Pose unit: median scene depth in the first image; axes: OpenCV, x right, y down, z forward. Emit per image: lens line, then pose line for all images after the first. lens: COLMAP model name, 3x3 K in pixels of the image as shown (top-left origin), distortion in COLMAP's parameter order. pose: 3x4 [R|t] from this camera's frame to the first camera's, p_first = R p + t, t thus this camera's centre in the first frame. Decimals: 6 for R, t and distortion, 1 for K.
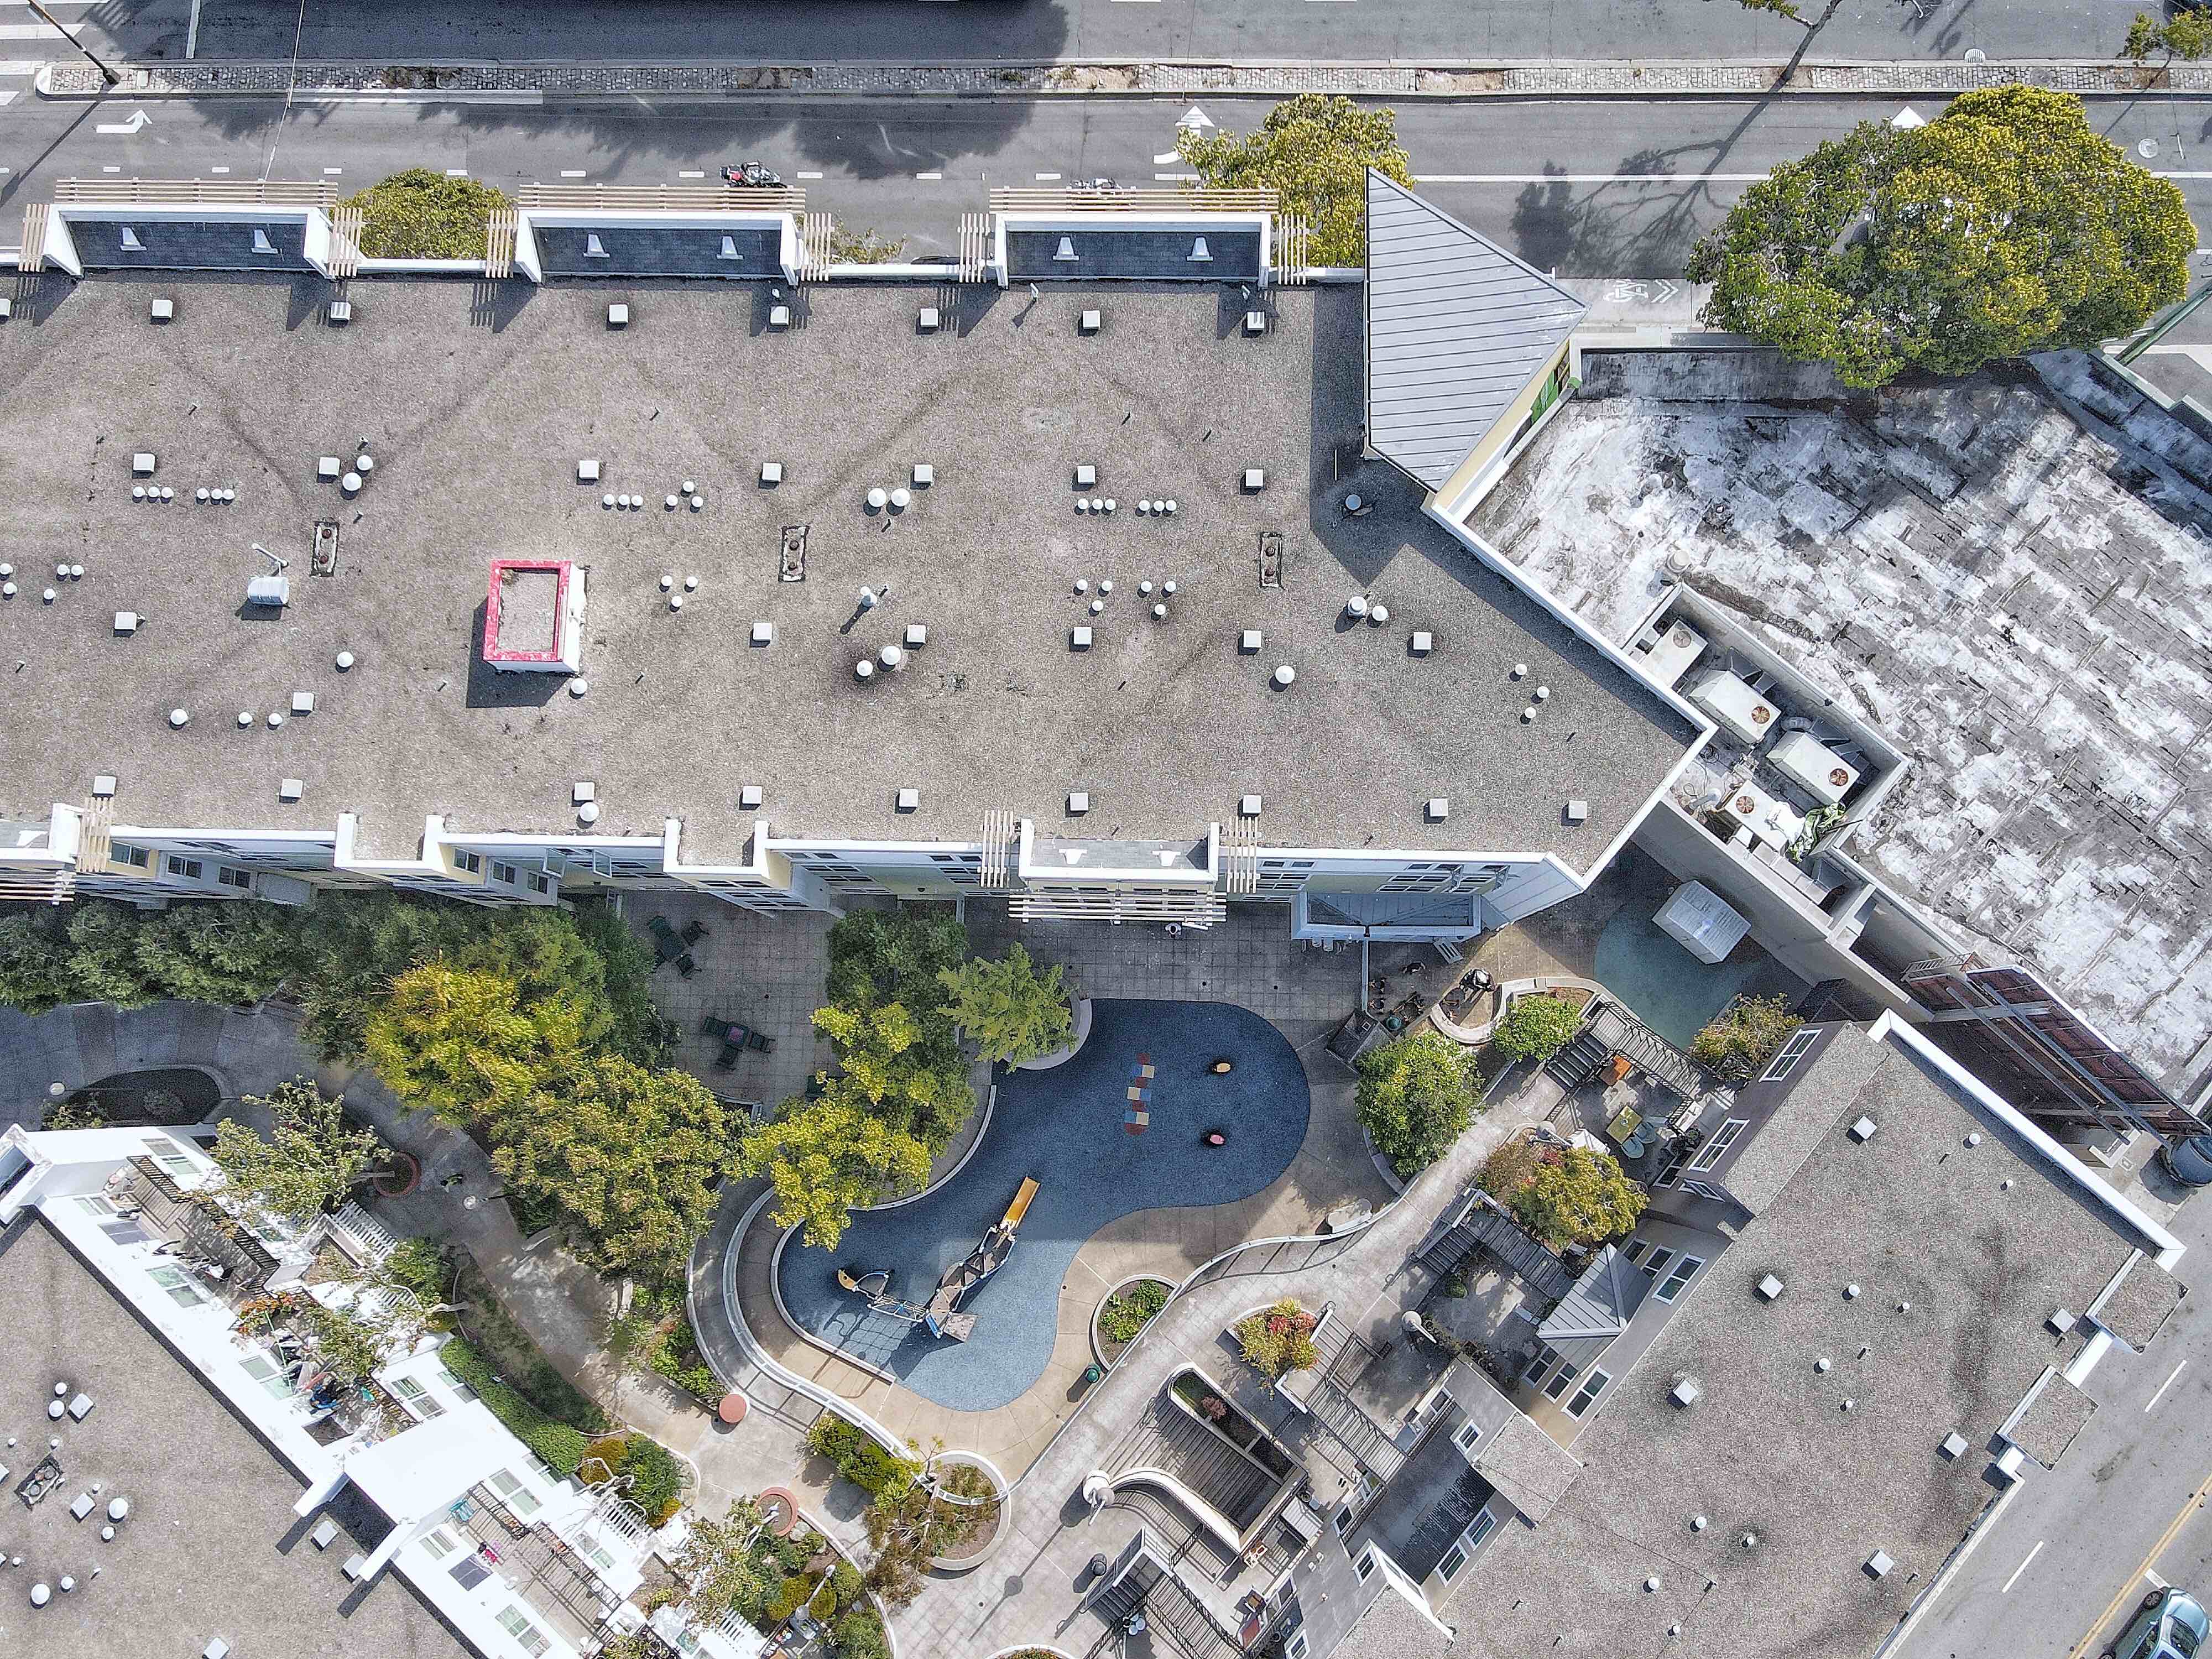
lens RADIAL K [[1546.7, 0, 1102.2], [0, 1546.7, 832.9], [0, 0, 1]] dist [0.015924, 0.004535]
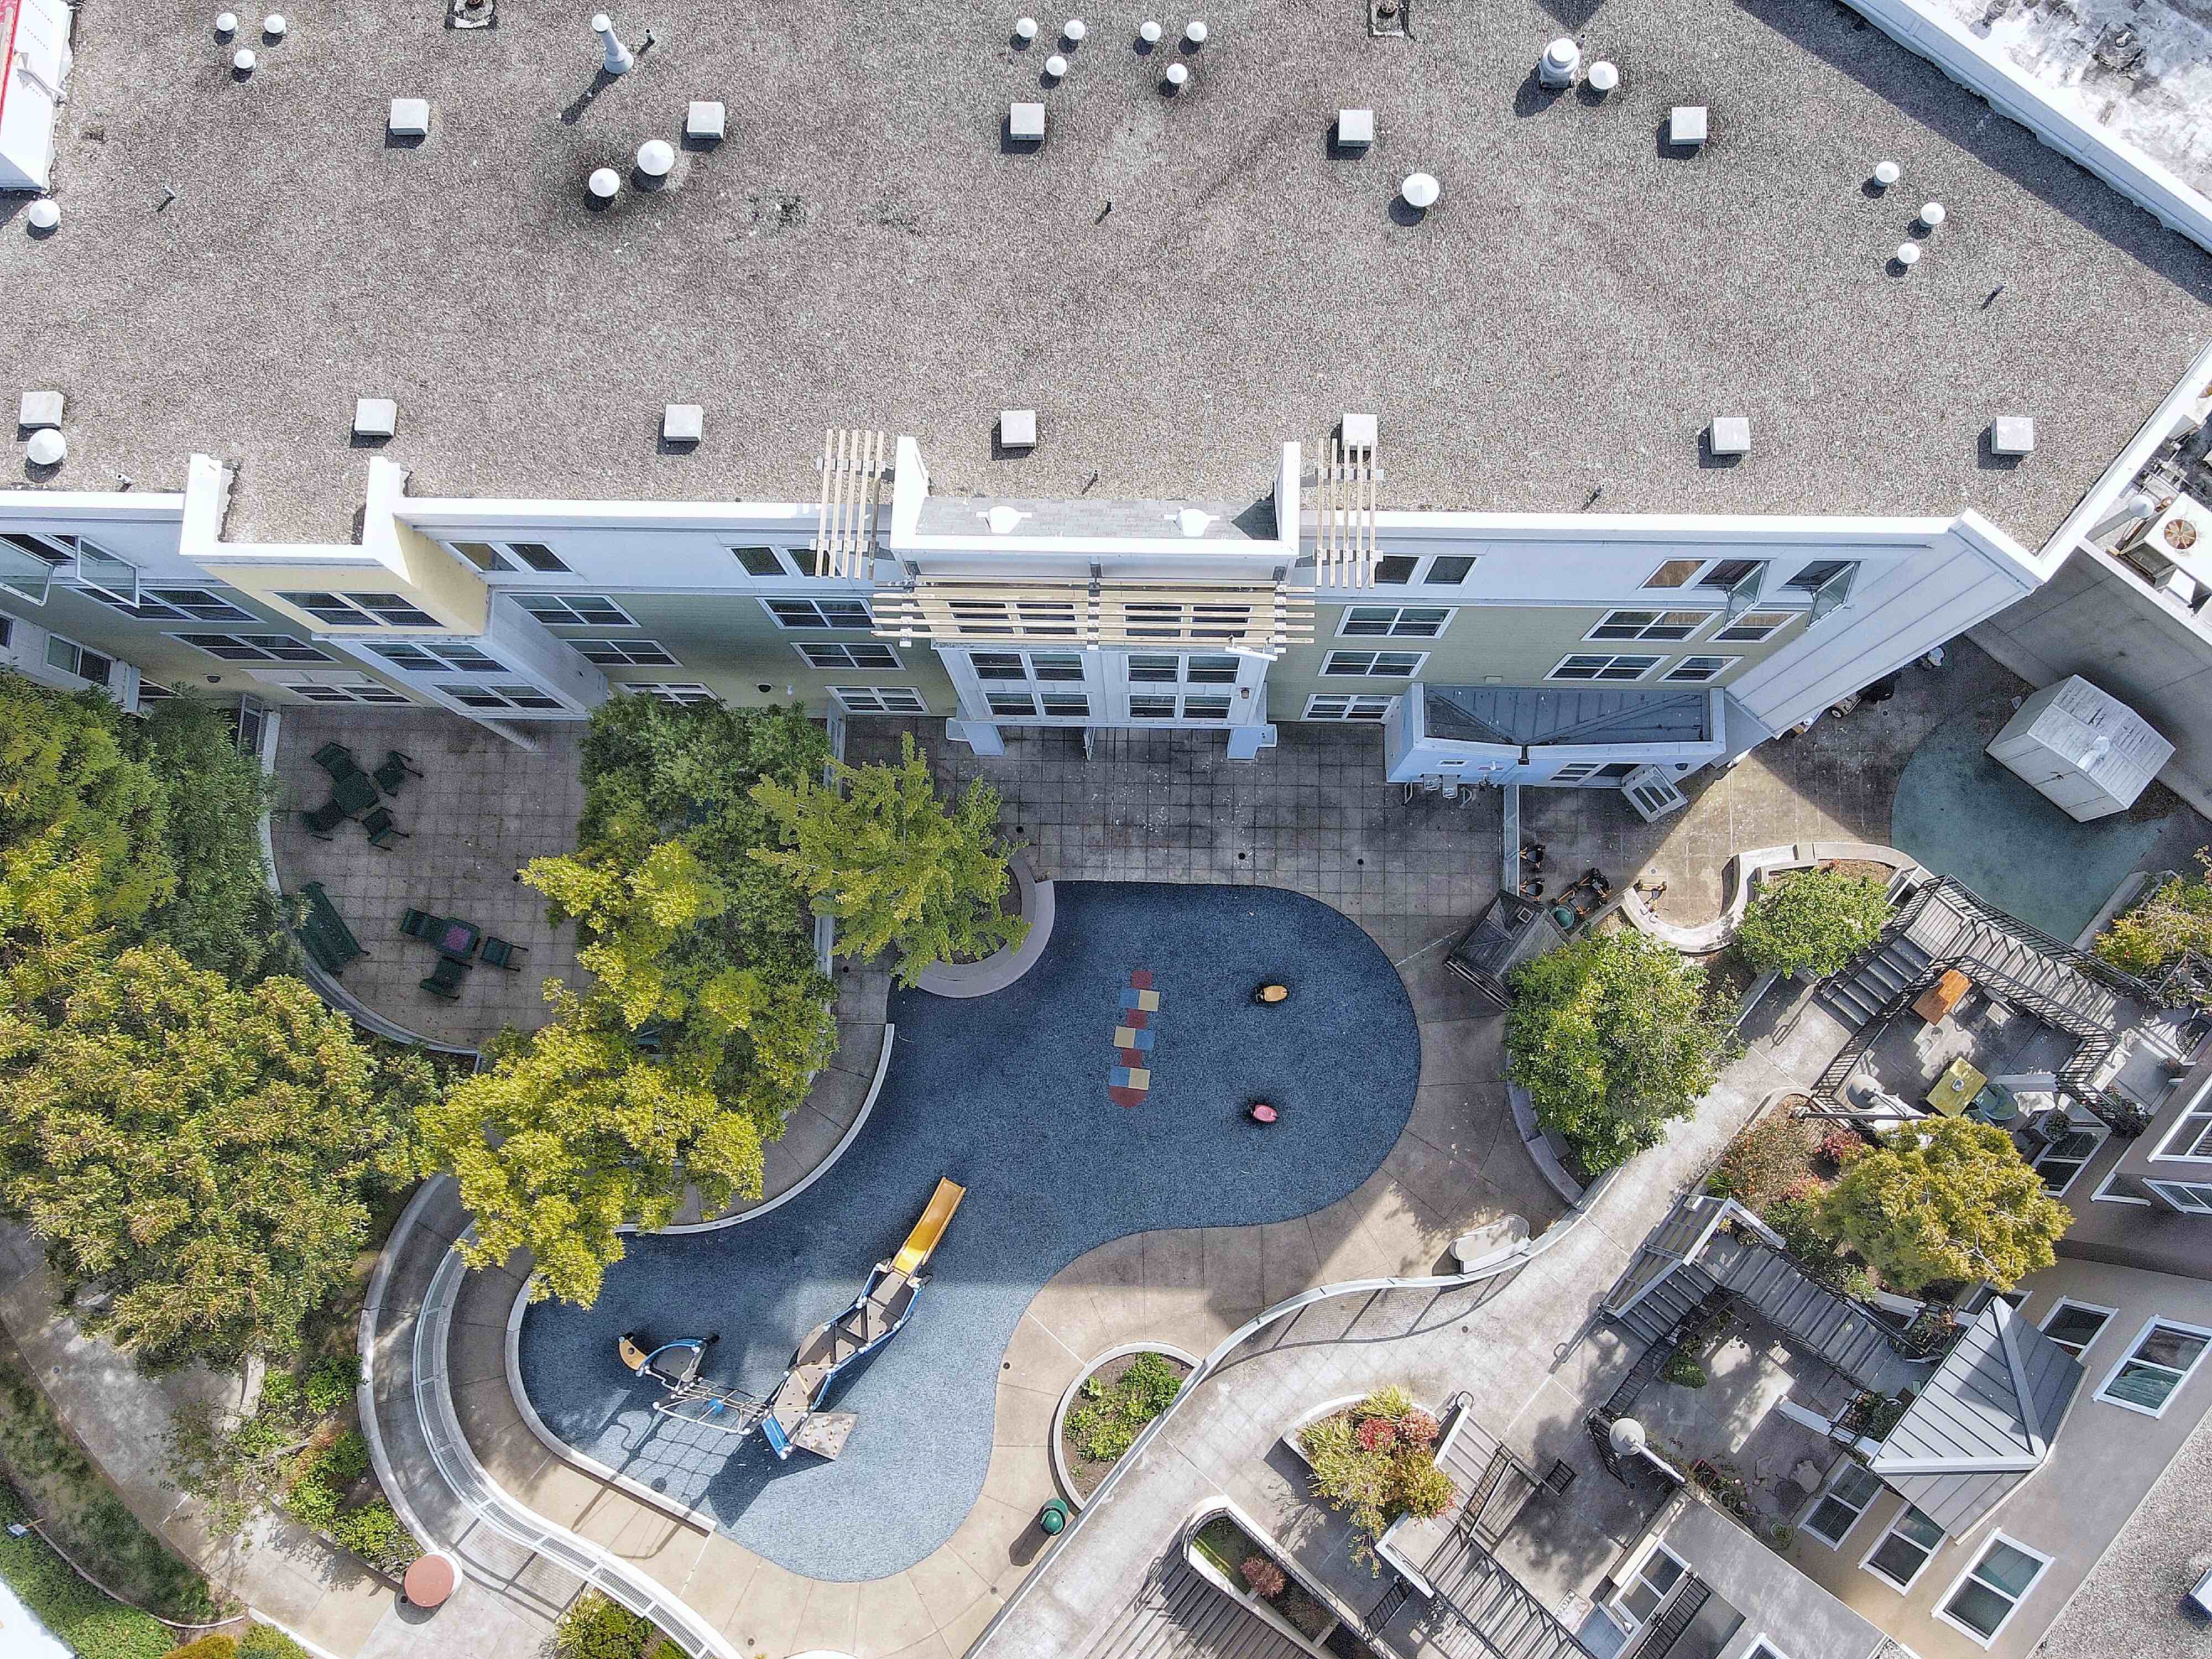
lens RADIAL K [[1546.7, 0, 1099.6], [0, 1546.7, 826.7], [0, 0, 1]] dist [0.015924, 0.004535]
pose [[0.999984, 0.000697, 0.005582, 0.007941], [-0.000616, 0.999893, -0.014600, 0.105882], [-0.005591, 0.014597, 0.999878, 0.443769]]
